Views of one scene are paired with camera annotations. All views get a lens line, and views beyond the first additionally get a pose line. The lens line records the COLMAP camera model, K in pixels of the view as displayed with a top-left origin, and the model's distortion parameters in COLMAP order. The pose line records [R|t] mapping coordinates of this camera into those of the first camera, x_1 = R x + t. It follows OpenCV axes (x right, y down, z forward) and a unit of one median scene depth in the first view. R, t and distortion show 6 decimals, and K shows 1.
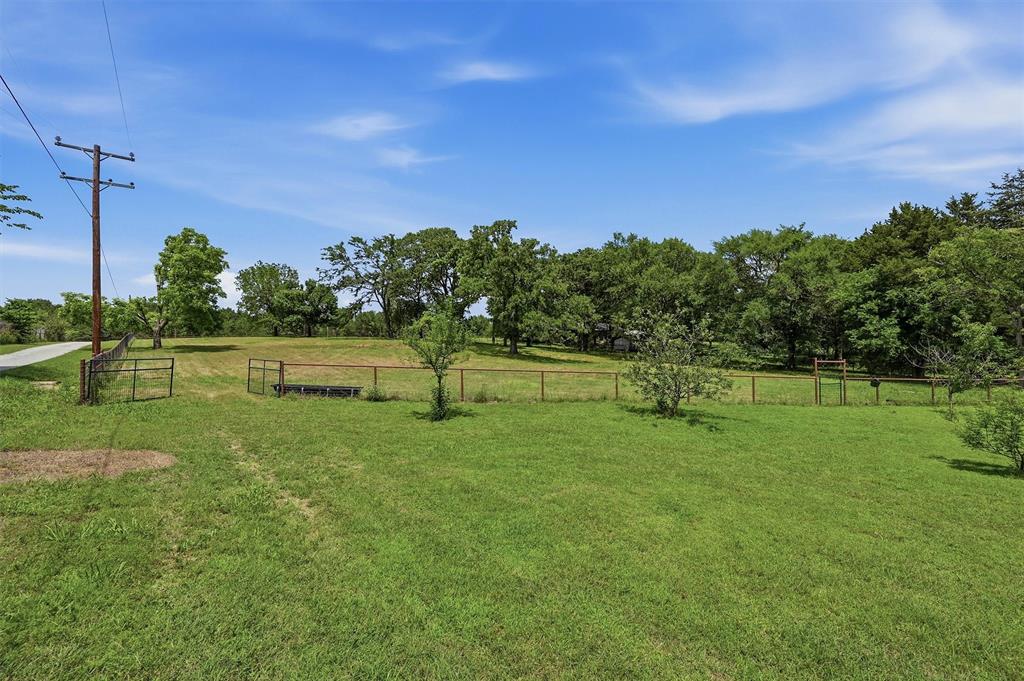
lens RADIAL K [[413.0, 0, 512.3], [0, 413.0, 352.4], [0, 0, 1]] dist [0.000071, -0.000326]
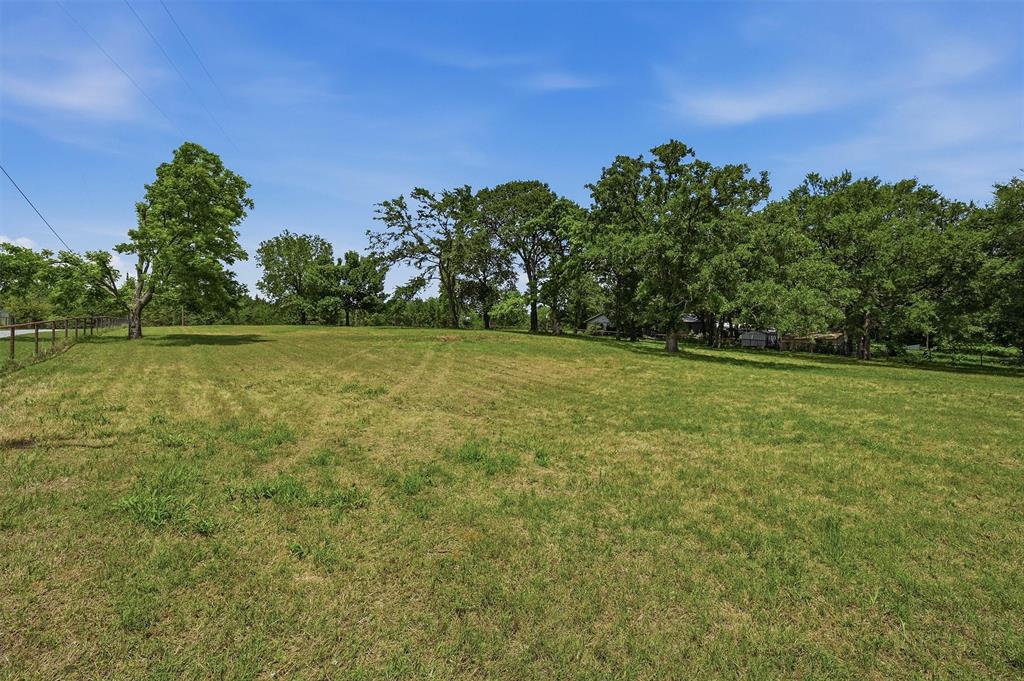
lens RADIAL K [[431.4, 0, 514.0], [0, 431.4, 335.3], [0, 0, 1]] dist [-0.001425, -0.000362]
pose [[0.999138, 0.009055, -0.040522, -0.177796], [-0.010119, 0.999607, -0.026127, -0.002182], [0.040270, 0.026515, 0.998837, 0.249051]]
